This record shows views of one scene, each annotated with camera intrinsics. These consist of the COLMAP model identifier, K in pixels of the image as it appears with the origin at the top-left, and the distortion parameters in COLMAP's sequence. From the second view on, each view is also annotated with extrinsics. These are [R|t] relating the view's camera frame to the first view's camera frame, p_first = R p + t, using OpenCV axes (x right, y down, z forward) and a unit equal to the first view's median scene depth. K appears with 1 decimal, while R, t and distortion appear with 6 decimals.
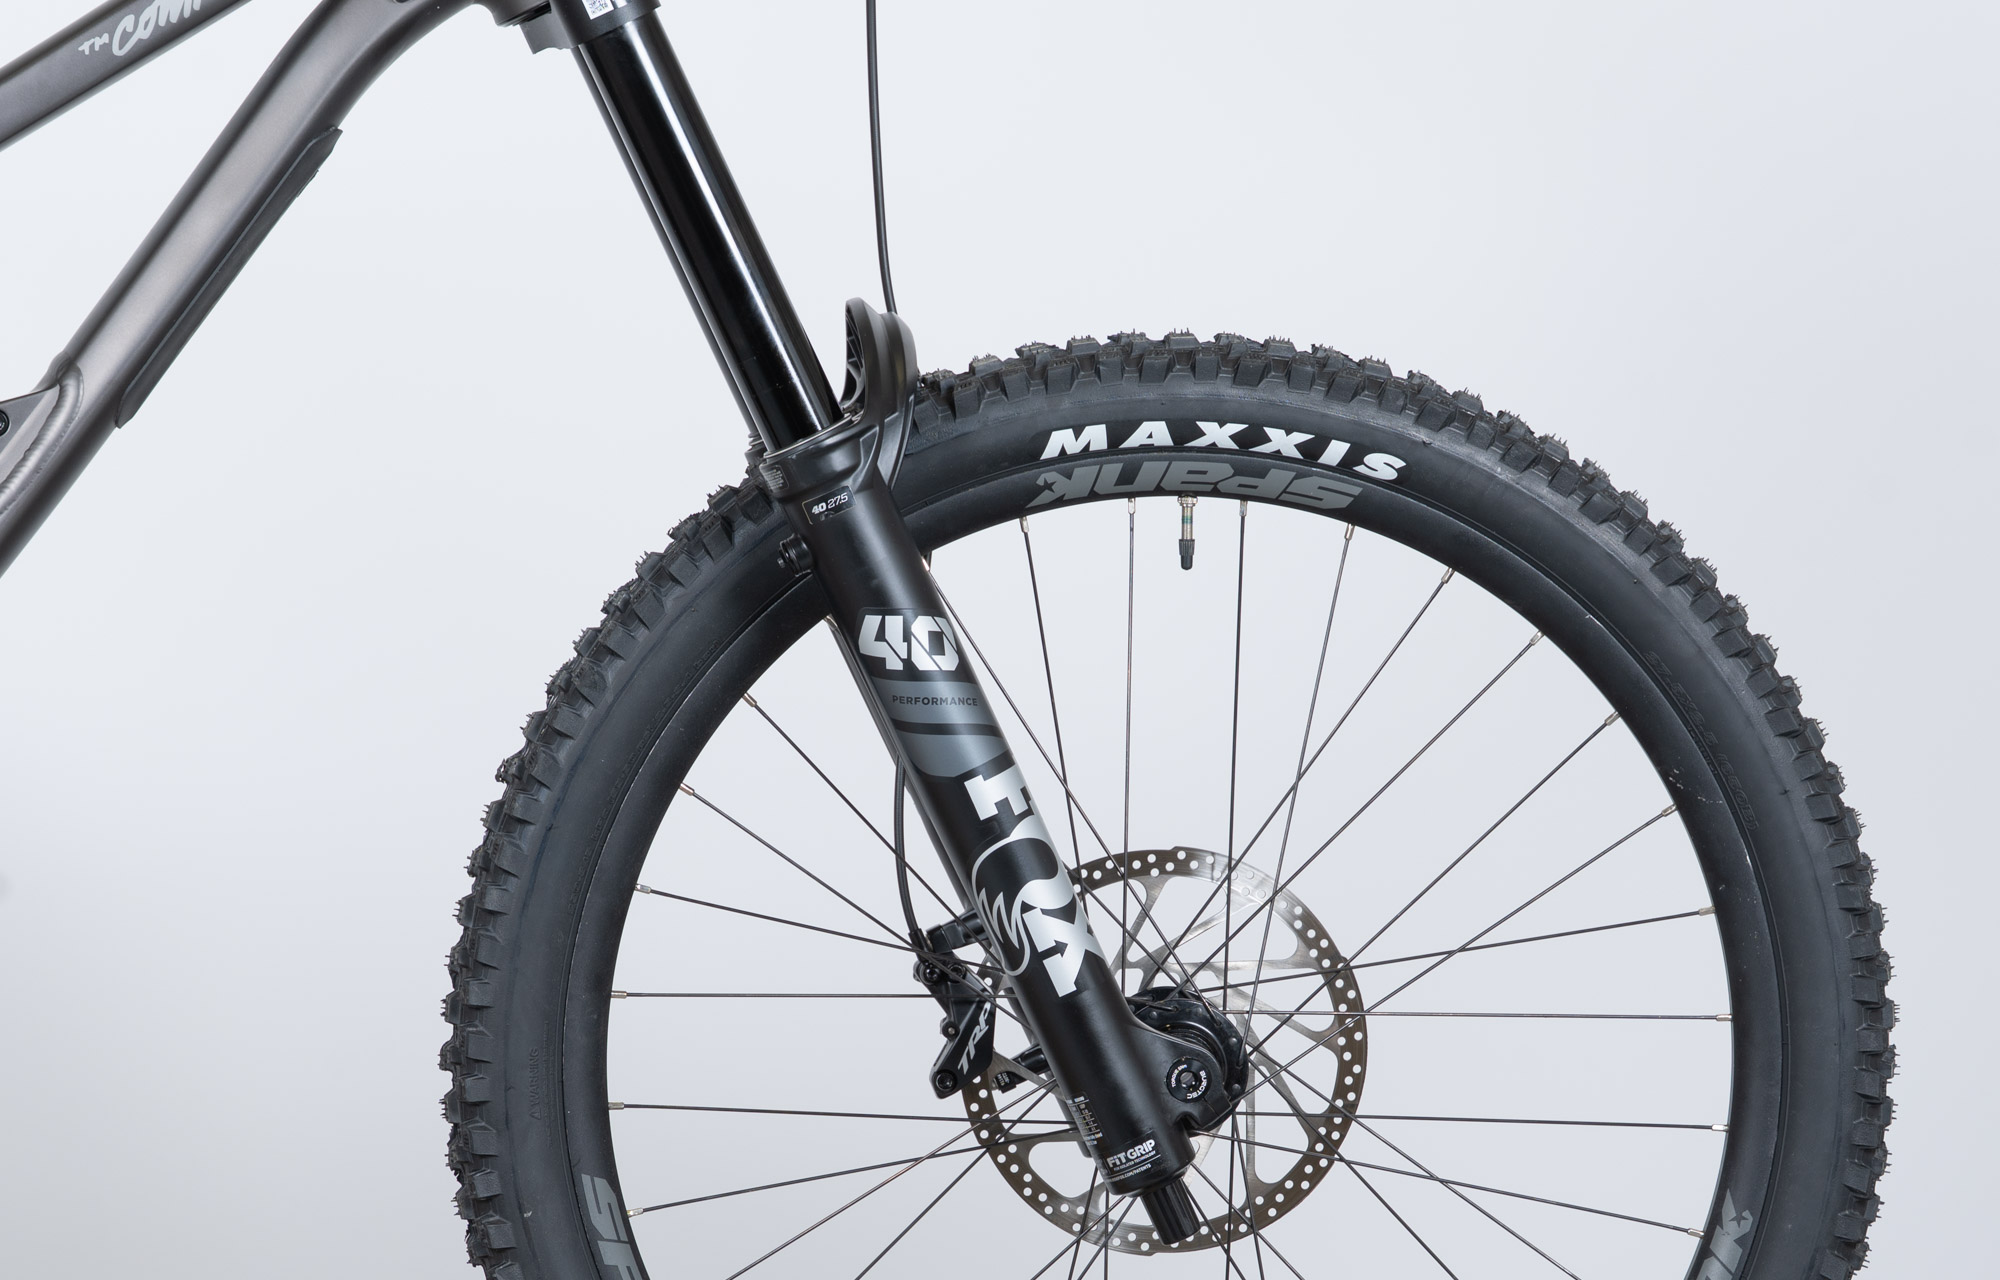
lens RADIAL K [[9016.3, 0, 998.9], [0, 9016.3, 655.9], [0, 0, 1]] dist [-0.019261, 0.000000]
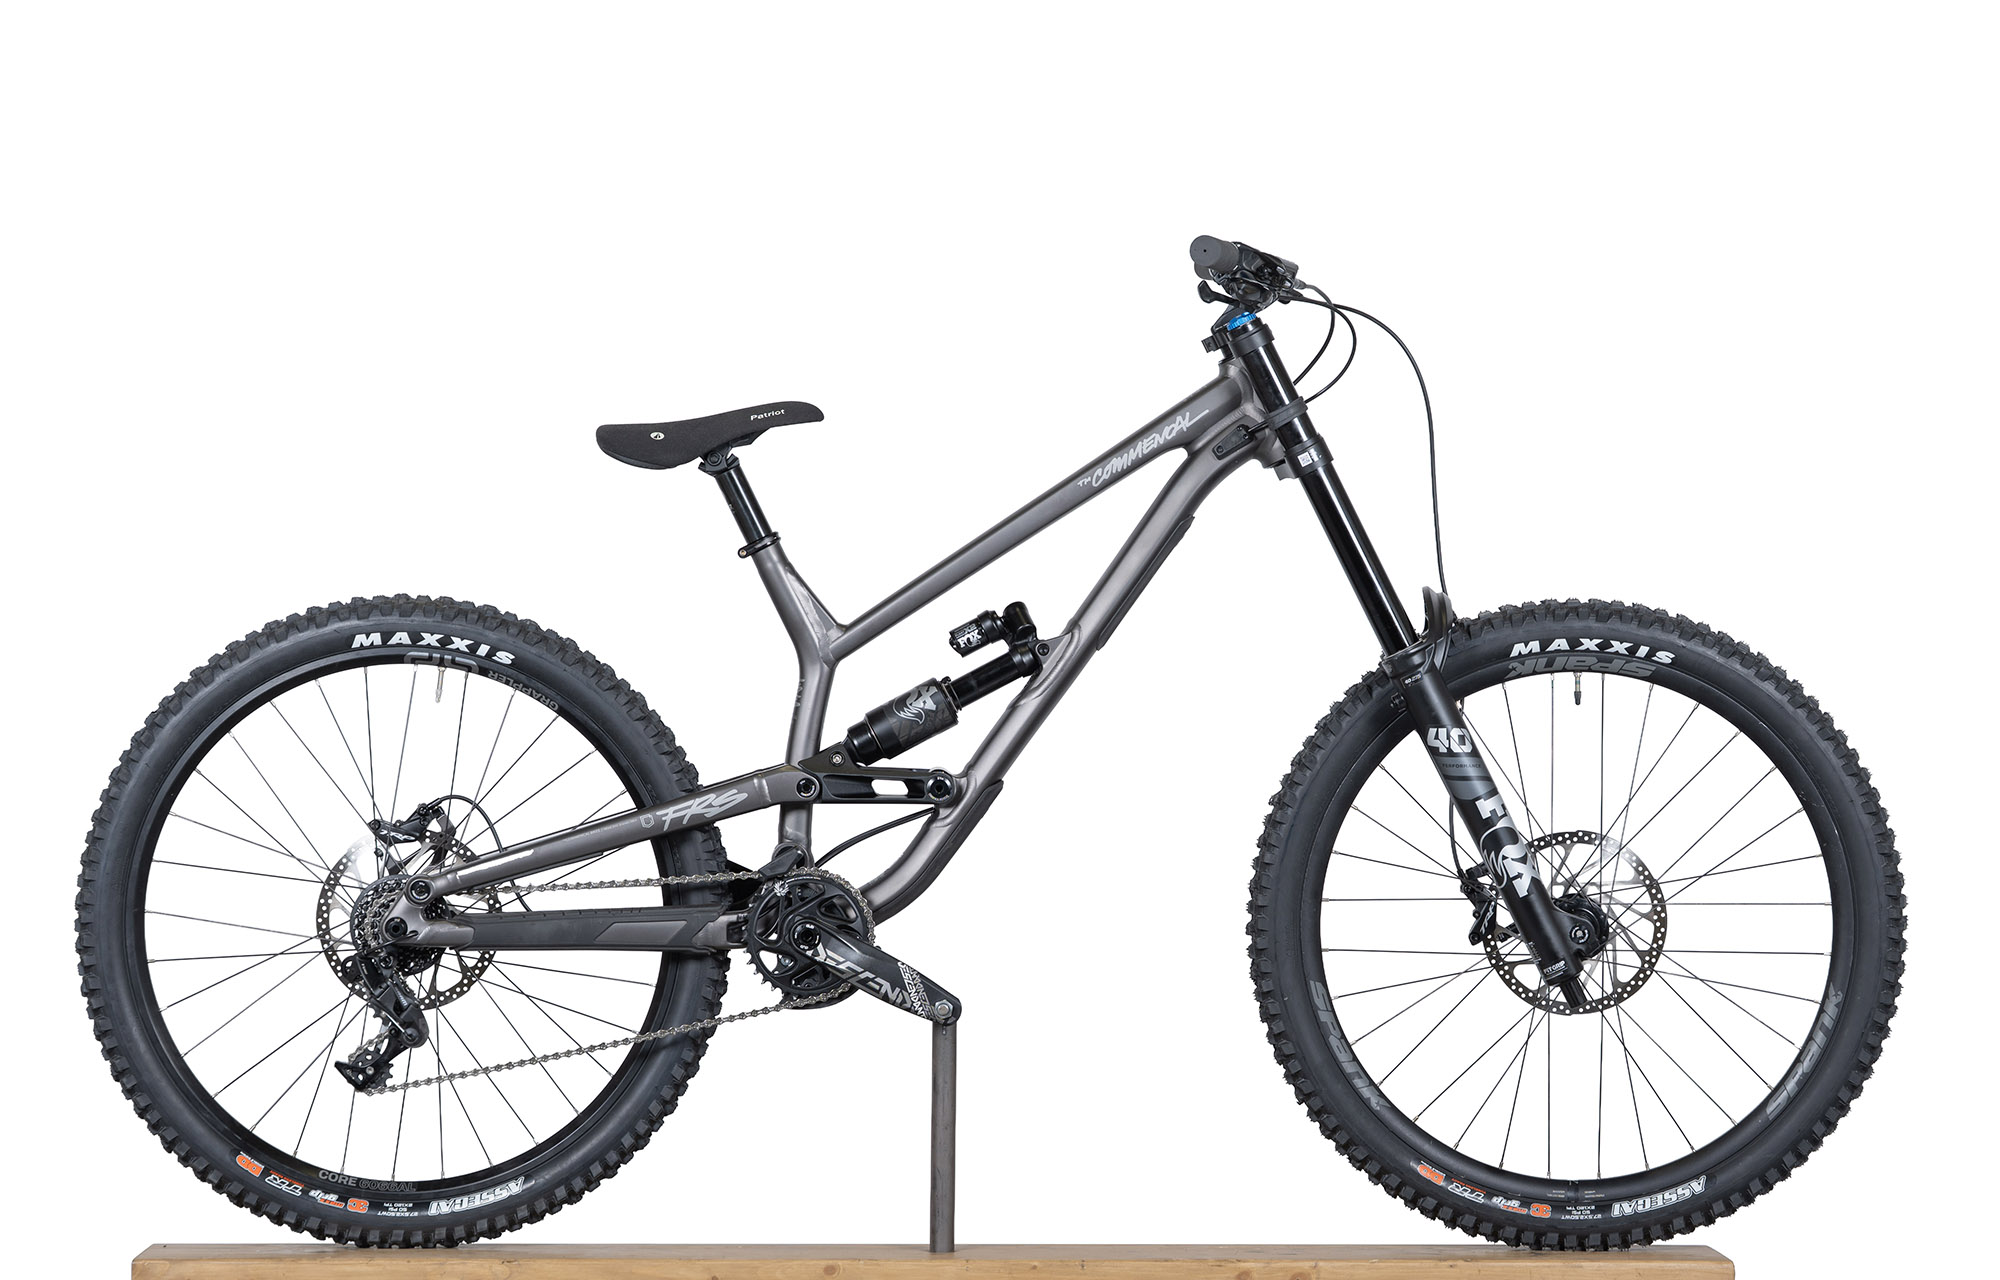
lens RADIAL K [[9016.3, 0, 1001.6], [0, 9016.3, 641.5], [0, 0, 1]] dist [-0.019261, 0.000000]
pose [[0.992805, -0.018249, -0.118342, 0.143201], [0.016915, 0.999782, -0.012263, -0.000387], [0.118540, 0.010173, 0.992897, -1.223769]]
